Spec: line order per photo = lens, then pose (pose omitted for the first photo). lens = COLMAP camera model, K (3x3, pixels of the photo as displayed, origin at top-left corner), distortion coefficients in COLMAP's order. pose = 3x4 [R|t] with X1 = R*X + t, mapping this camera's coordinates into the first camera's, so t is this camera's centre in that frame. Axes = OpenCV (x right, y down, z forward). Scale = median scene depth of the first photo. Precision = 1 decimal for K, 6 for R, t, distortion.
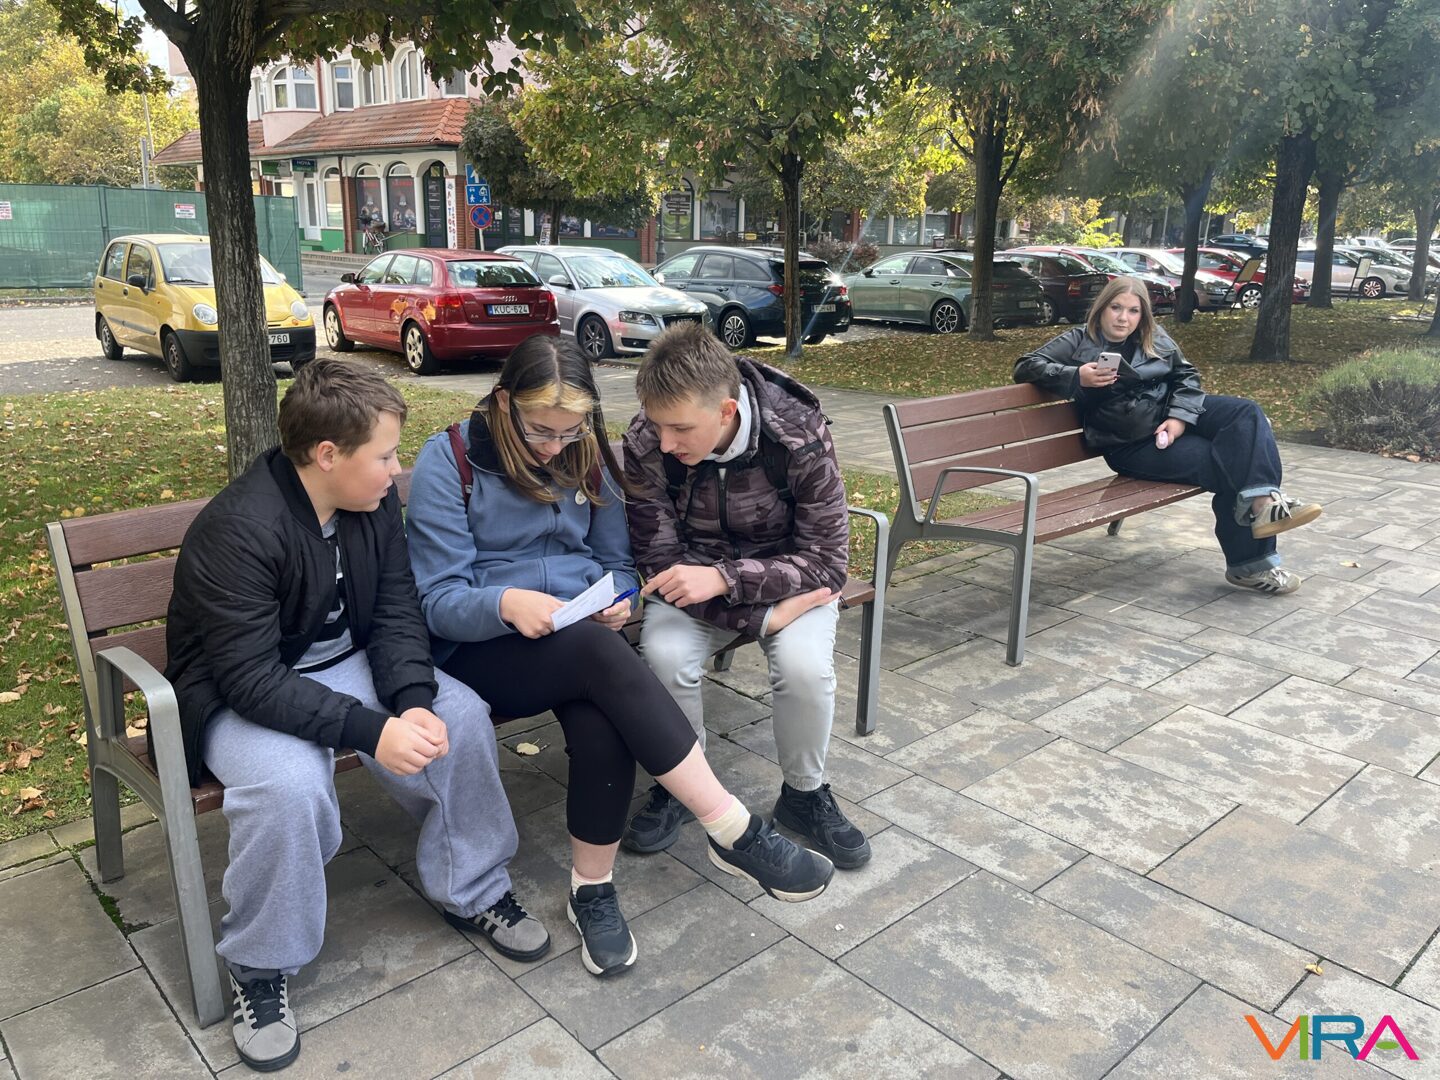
lens RADIAL K [[1108.2, 0, 726.1], [0, 1108.2, 529.2], [0, 0, 1]] dist [0.061438, -0.081048]
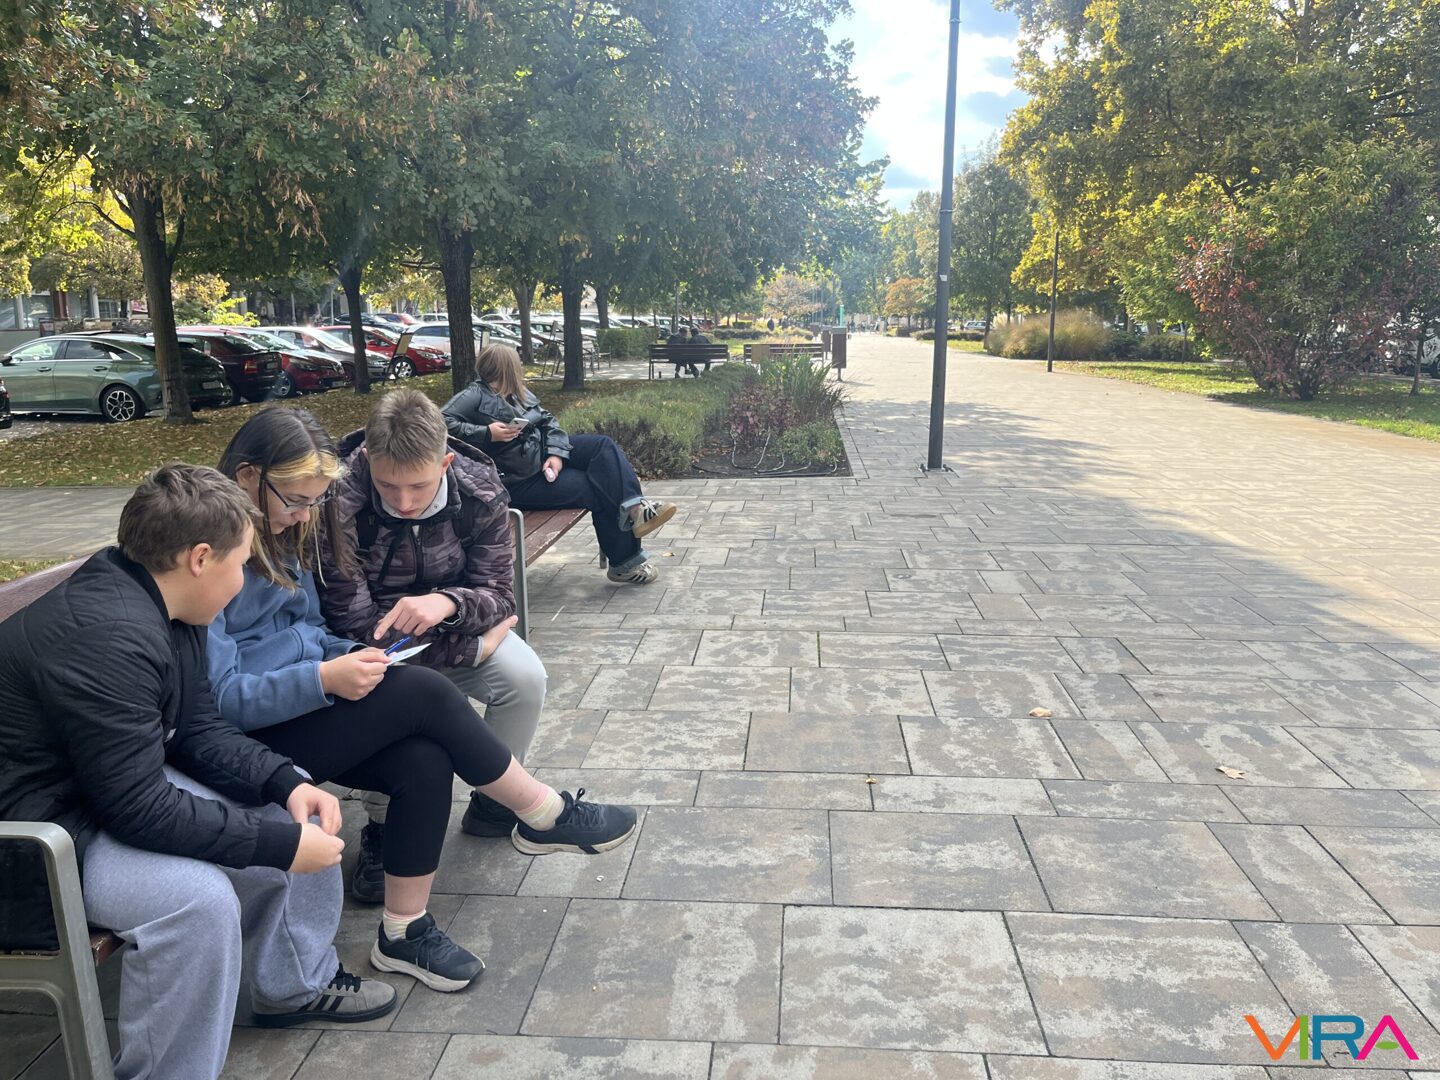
lens RADIAL K [[1108.9, 0, 721.9], [0, 1108.9, 544.7], [0, 0, 1]] dist [0.070887, -0.088602]
pose [[0.717007, -0.162689, 0.677815, -0.356989], [0.199440, 0.979612, 0.024154, 0.001951], [-0.667925, 0.117865, 0.734836, -0.006319]]
